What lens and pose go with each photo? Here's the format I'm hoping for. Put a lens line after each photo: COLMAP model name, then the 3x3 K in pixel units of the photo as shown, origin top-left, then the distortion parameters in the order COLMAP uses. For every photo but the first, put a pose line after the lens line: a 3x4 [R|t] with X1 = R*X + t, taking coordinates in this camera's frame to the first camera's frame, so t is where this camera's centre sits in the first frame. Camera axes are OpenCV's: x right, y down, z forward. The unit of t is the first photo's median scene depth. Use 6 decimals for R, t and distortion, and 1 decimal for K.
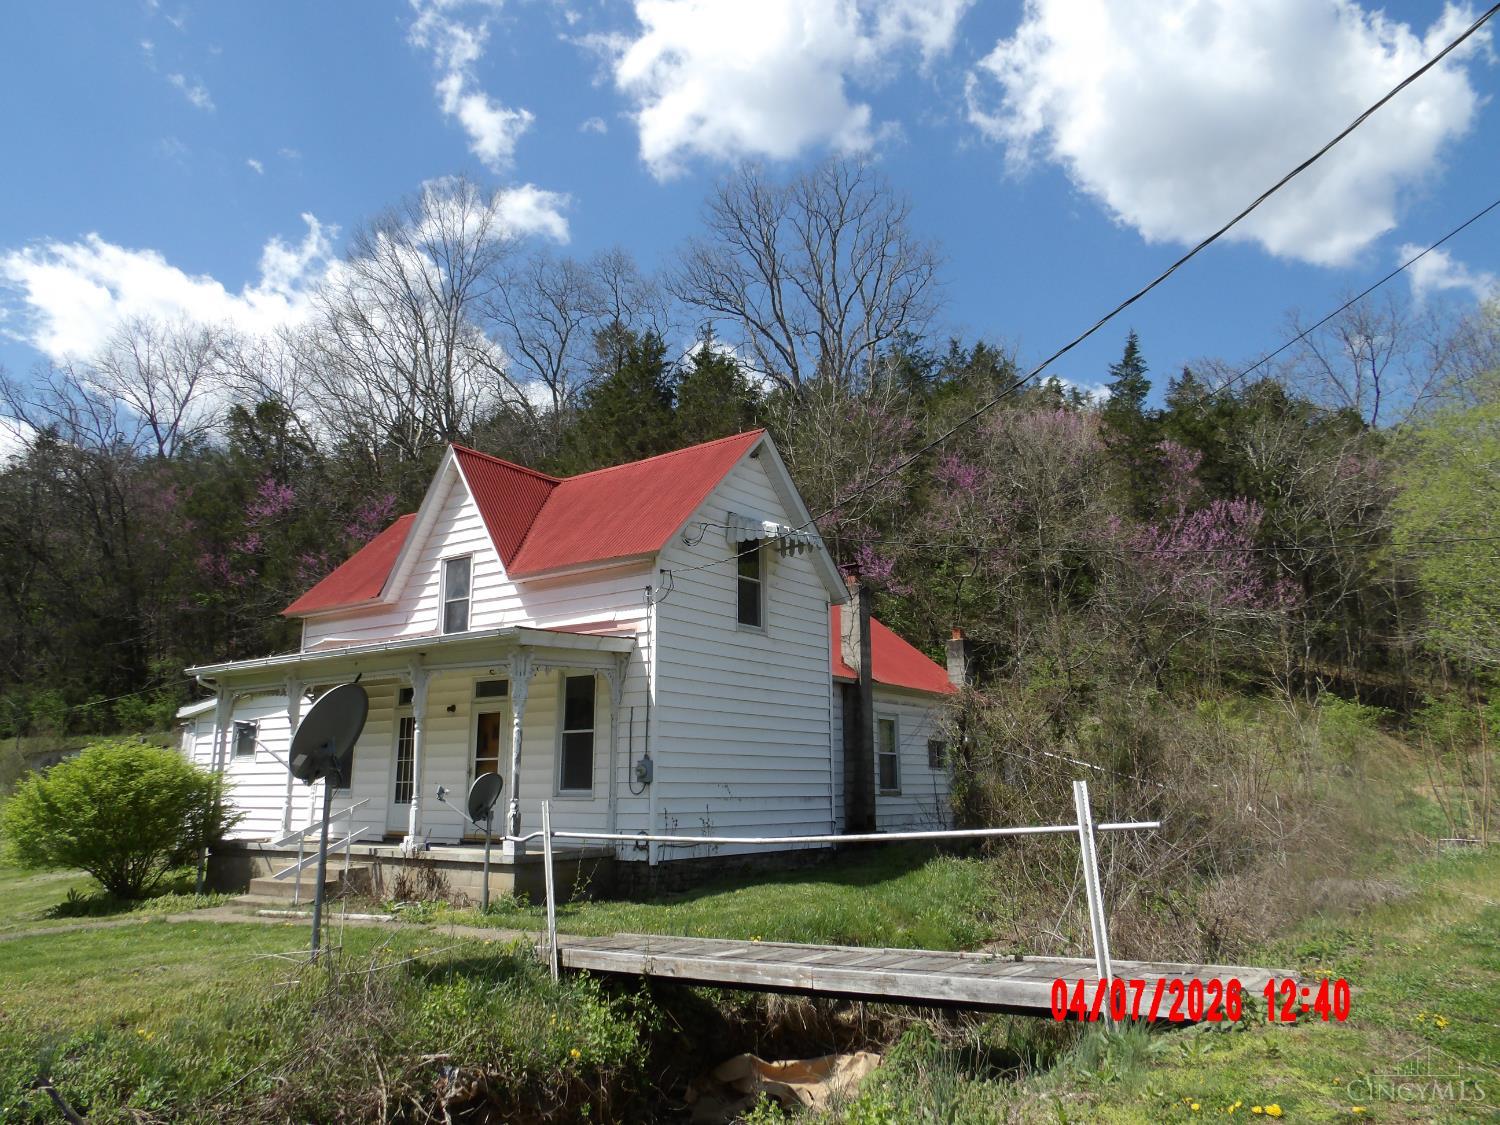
lens RADIAL K [[1096.9, 0, 744.0], [0, 1096.9, 569.0], [0, 0, 1]] dist [-0.000598, 0.039894]
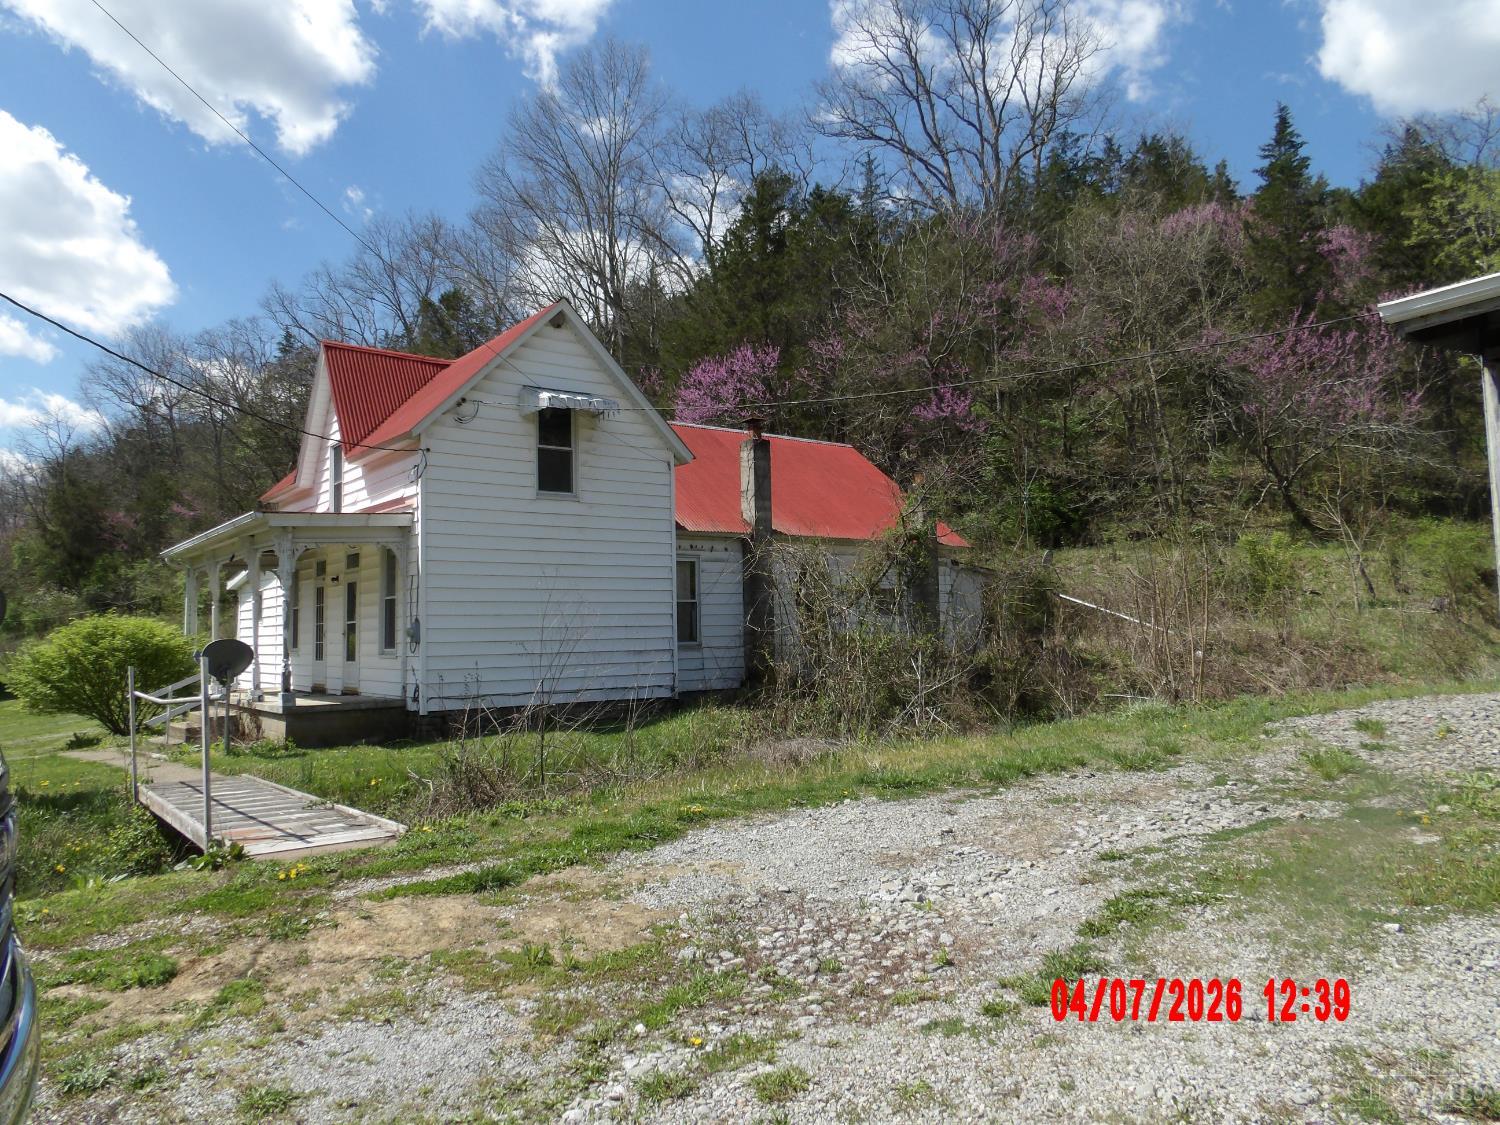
lens RADIAL K [[1112.6, 0, 750.0], [0, 1112.6, 562.5], [0, 0, 1]] dist [0.003741, 0.002237]
pose [[0.957424, -0.037642, -0.286222, 0.485084], [0.075898, 0.989405, 0.123760, -0.000116], [0.278531, -0.140214, 0.950137, 0.025540]]
